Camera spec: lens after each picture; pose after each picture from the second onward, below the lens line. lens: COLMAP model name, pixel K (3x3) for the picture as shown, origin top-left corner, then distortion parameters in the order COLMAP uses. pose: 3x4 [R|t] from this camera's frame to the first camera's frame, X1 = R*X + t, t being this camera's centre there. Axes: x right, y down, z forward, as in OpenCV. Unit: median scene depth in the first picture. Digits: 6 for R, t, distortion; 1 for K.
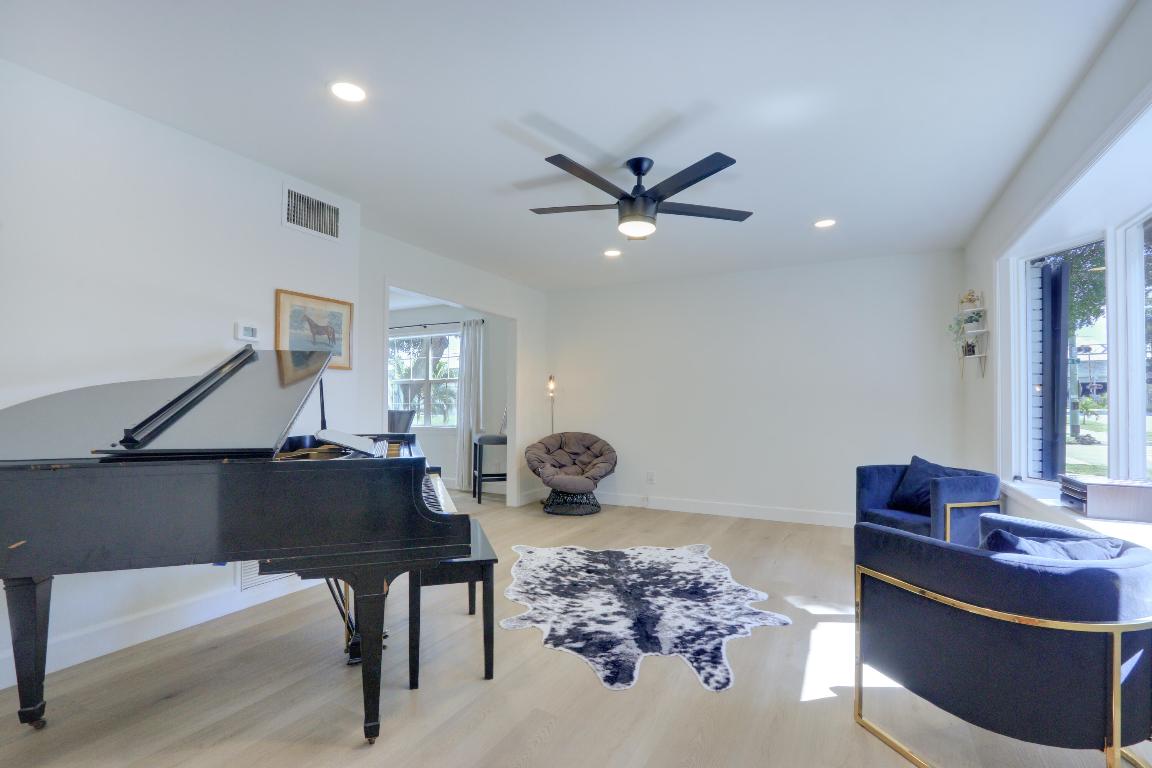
lens RADIAL K [[528.8, 0, 572.9], [0, 528.8, 396.8], [0, 0, 1]] dist [-0.013156, 0.000375]
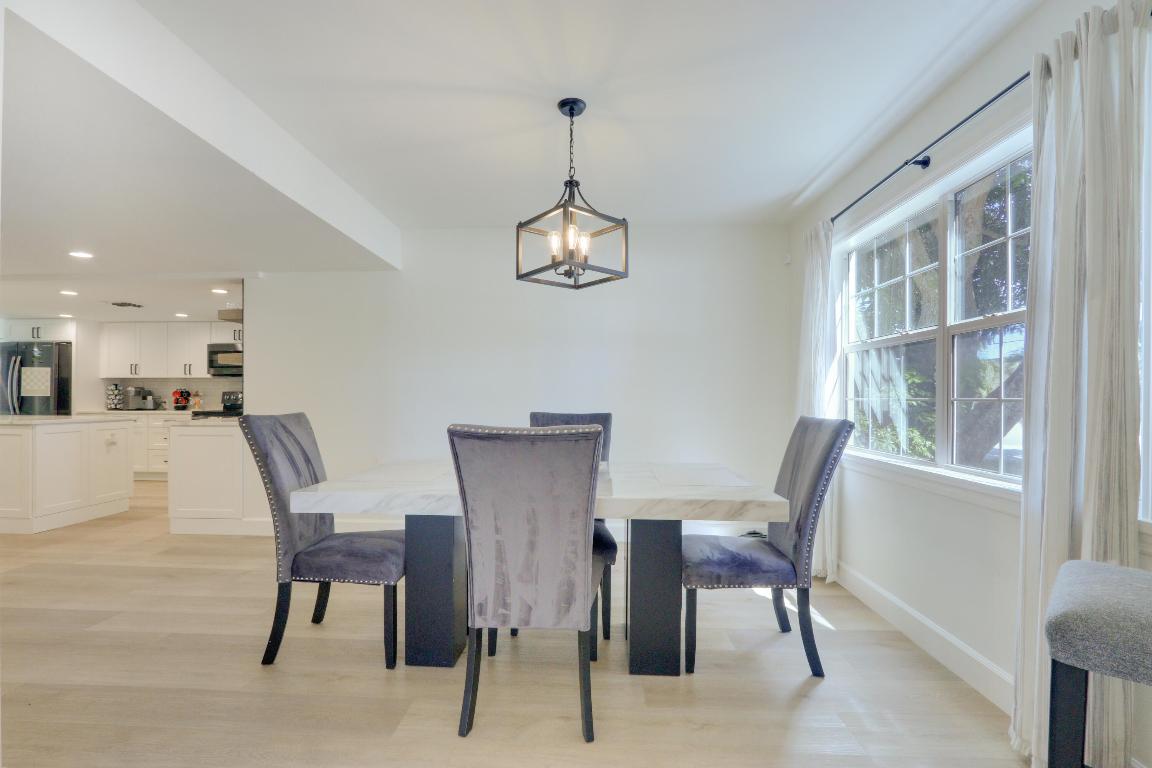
lens RADIAL K [[528.8, 0, 572.9], [0, 528.8, 396.8], [0, 0, 1]] dist [-0.013156, 0.000375]
pose [[0.433811, -0.001566, -0.901002, -0.205586], [0.015320, 0.999867, 0.005638, 0.021070], [0.900874, -0.016249, 0.433777, 1.678461]]
